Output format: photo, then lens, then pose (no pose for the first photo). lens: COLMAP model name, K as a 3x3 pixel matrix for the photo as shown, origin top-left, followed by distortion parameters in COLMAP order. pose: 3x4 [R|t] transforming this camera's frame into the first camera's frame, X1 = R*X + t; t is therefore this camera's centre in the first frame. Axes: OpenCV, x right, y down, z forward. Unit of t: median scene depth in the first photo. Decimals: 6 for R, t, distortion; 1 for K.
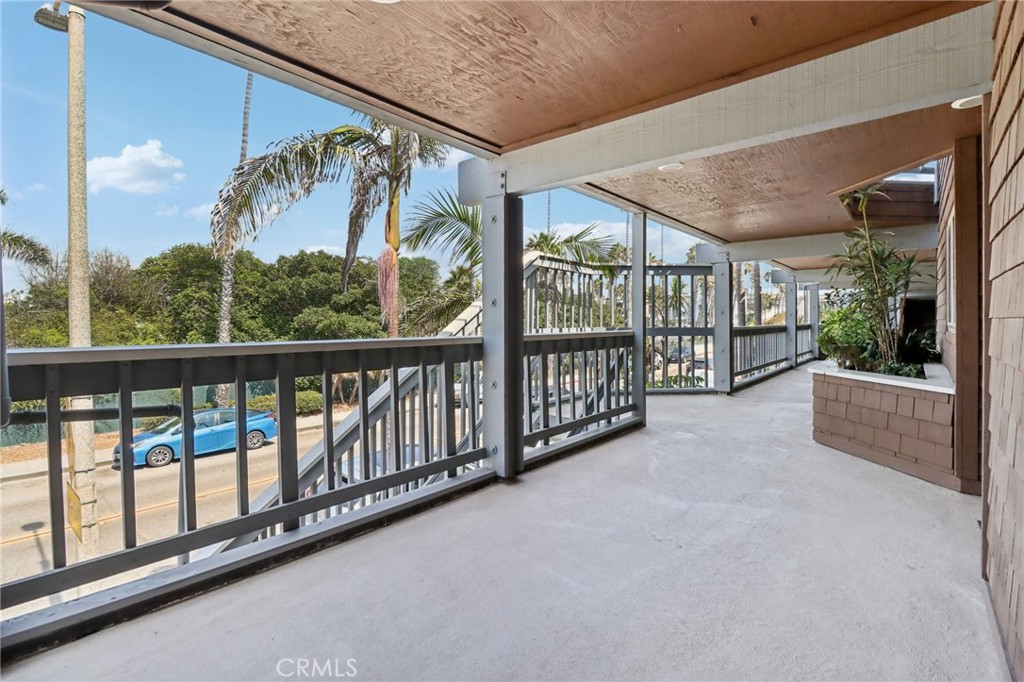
lens RADIAL K [[476.7, 0, 510.4], [0, 476.7, 330.8], [0, 0, 1]] dist [-0.002179, -0.010718]
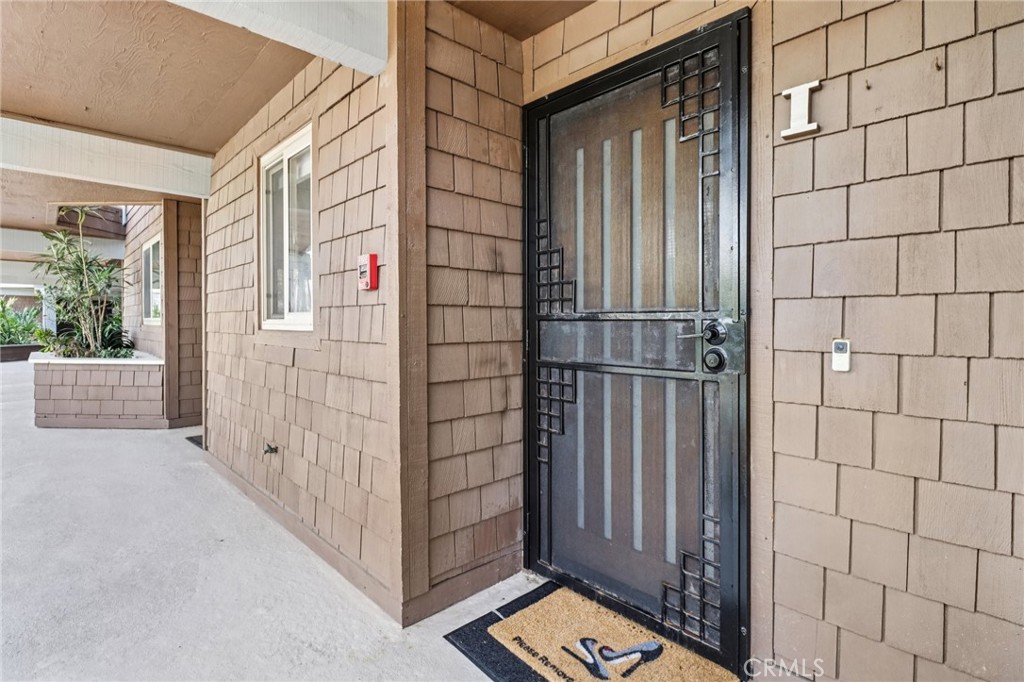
lens RADIAL K [[489.9, 0, 510.7], [0, 489.9, 323.8], [0, 0, 1]] dist [0.016565, -0.019071]
pose [[0.099999, -0.002776, 0.994984, -0.449755], [0.015888, 0.999873, 0.001193, 0.017408], [-0.994861, 0.015689, 0.100031, -0.235310]]
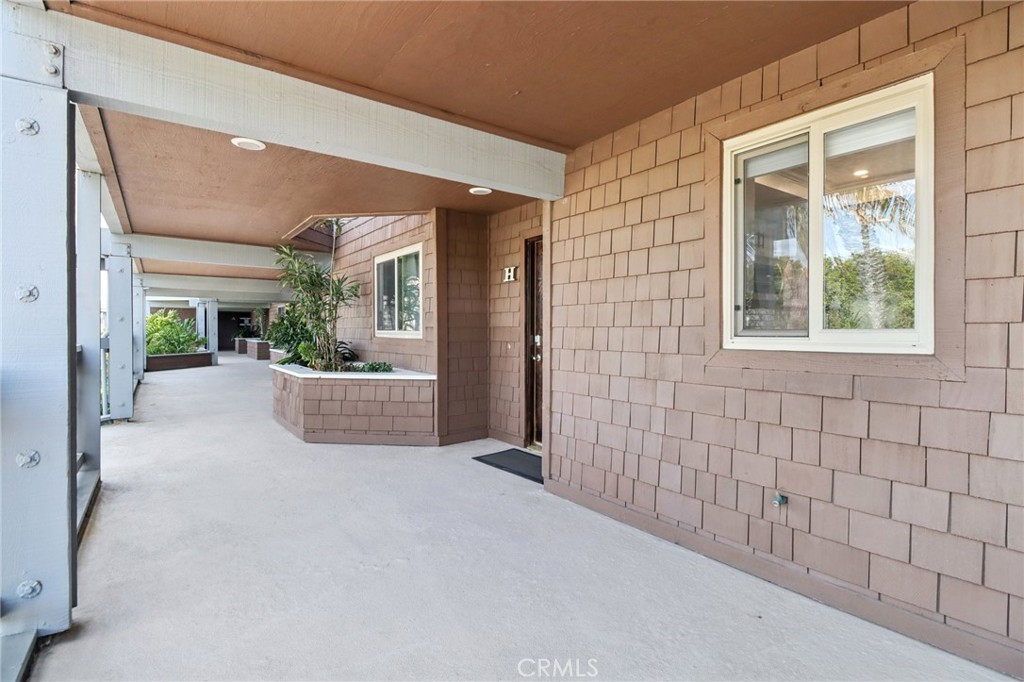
lens RADIAL K [[476.7, 0, 510.4], [0, 476.7, 330.8], [0, 0, 1]] dist [-0.002179, -0.010718]
pose [[0.219867, -0.006268, 0.975510, -0.380338], [0.022970, 0.999735, 0.001246, -0.010726], [-0.975259, 0.022133, 0.219953, 0.386658]]
